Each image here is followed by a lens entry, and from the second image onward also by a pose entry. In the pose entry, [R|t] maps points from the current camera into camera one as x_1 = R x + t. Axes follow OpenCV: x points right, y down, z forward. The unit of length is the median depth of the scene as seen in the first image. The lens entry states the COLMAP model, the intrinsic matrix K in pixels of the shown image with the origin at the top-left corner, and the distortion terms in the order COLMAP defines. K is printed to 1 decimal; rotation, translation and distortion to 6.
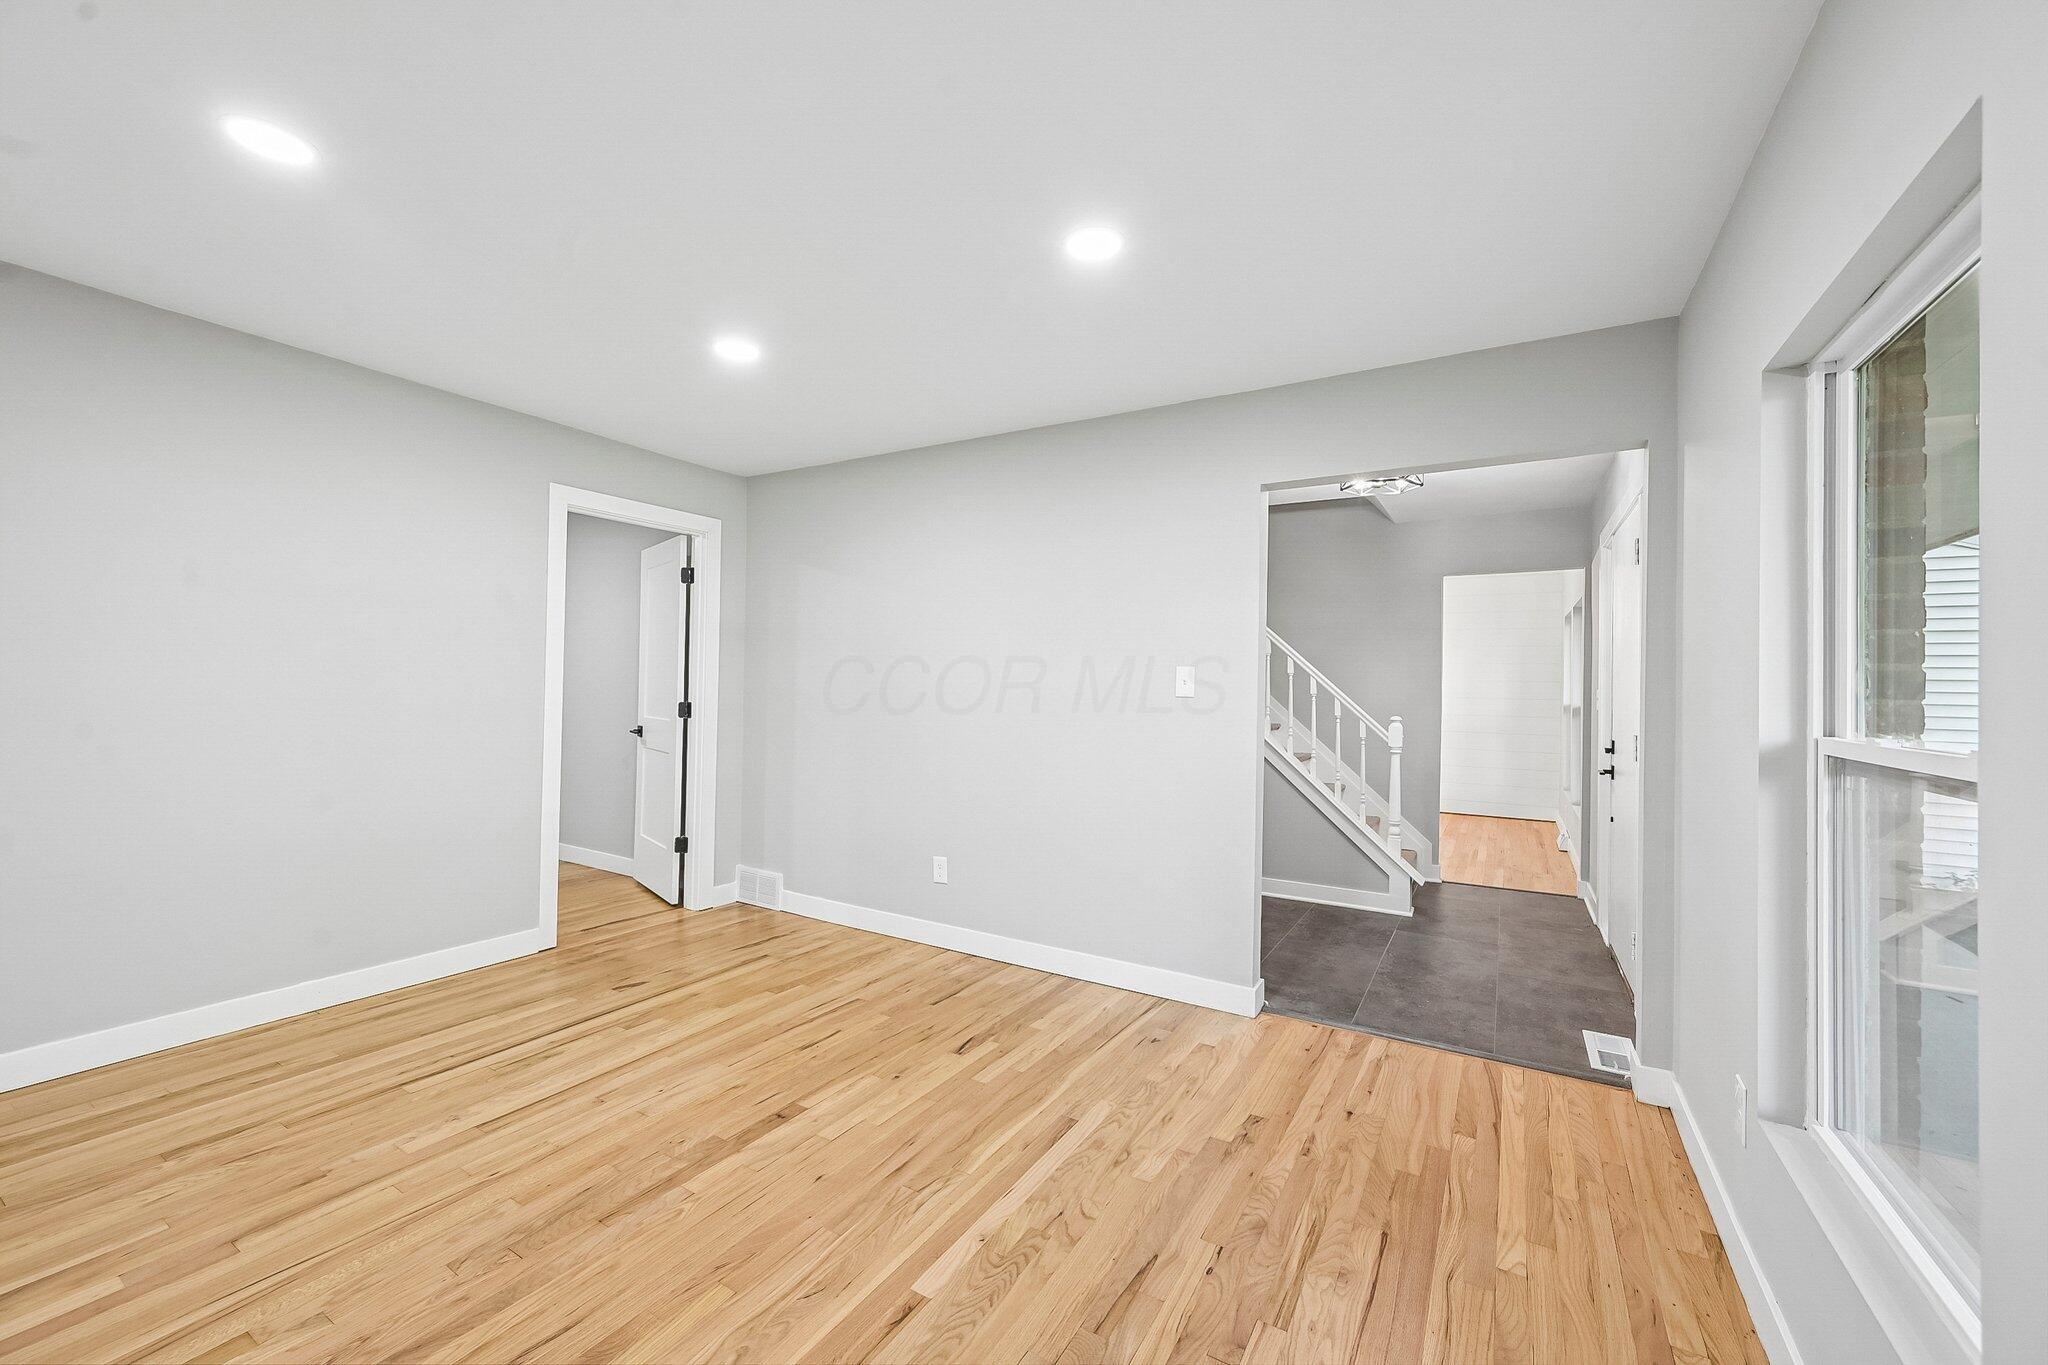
lens RADIAL K [[817.6, 0, 1028.4], [0, 817.6, 683.6], [0, 0, 1]] dist [0.000660, 0.000138]
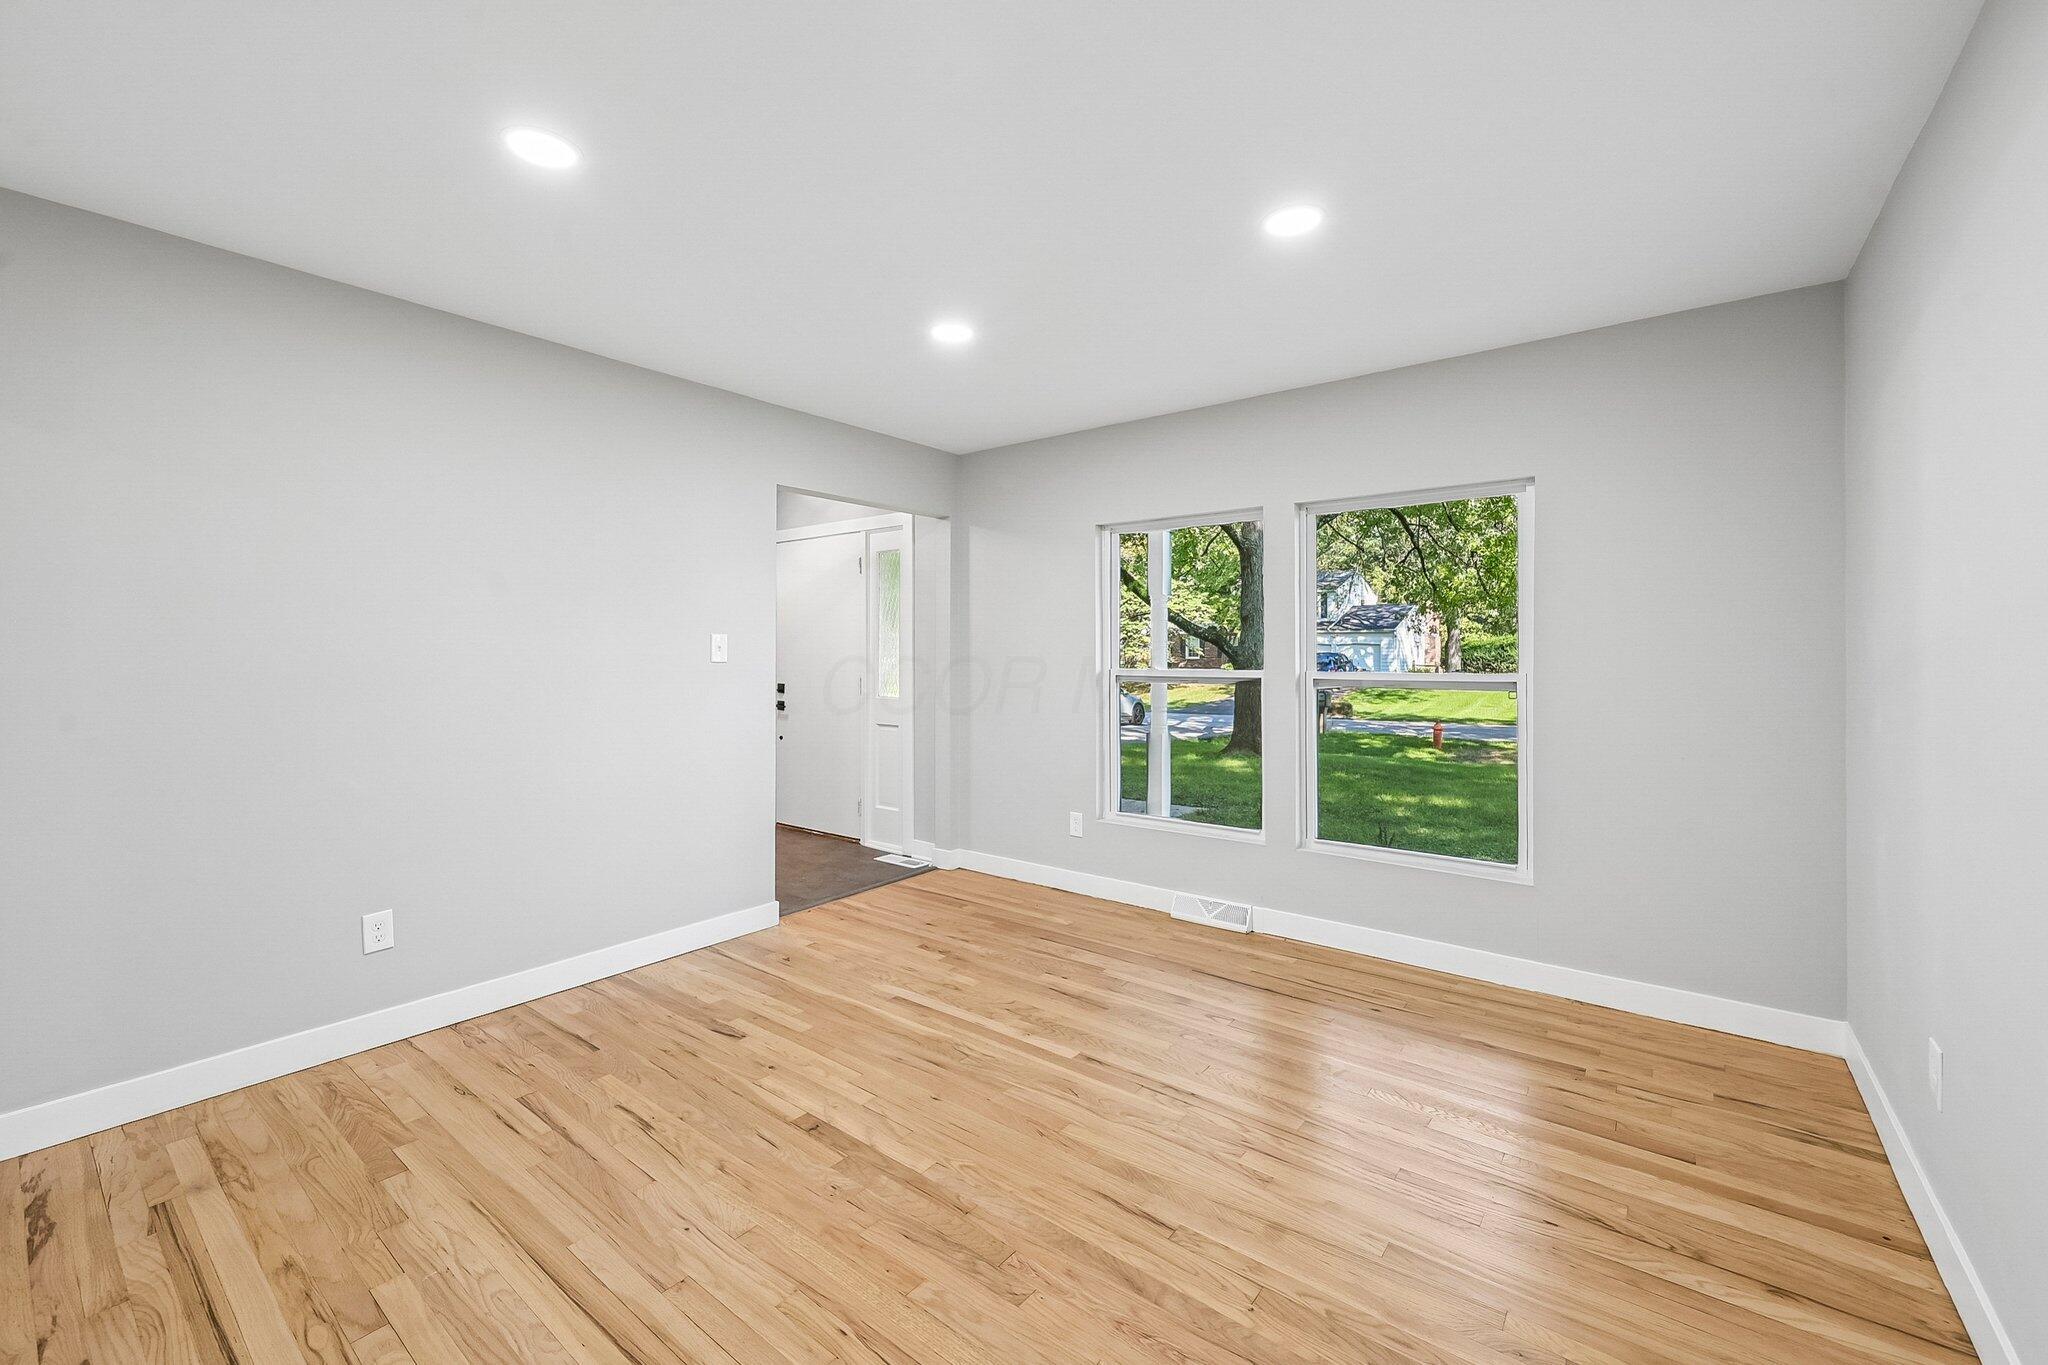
lens RADIAL K [[817.6, 0, 1033.1], [0, 817.6, 665.3], [0, 0, 1]] dist [0.000660, 0.000138]
pose [[0.111909, -0.029784, 0.993272, -0.988872], [-0.002431, 0.999540, 0.030246, -0.016350], [-0.993715, -0.005800, 0.111785, 0.552324]]
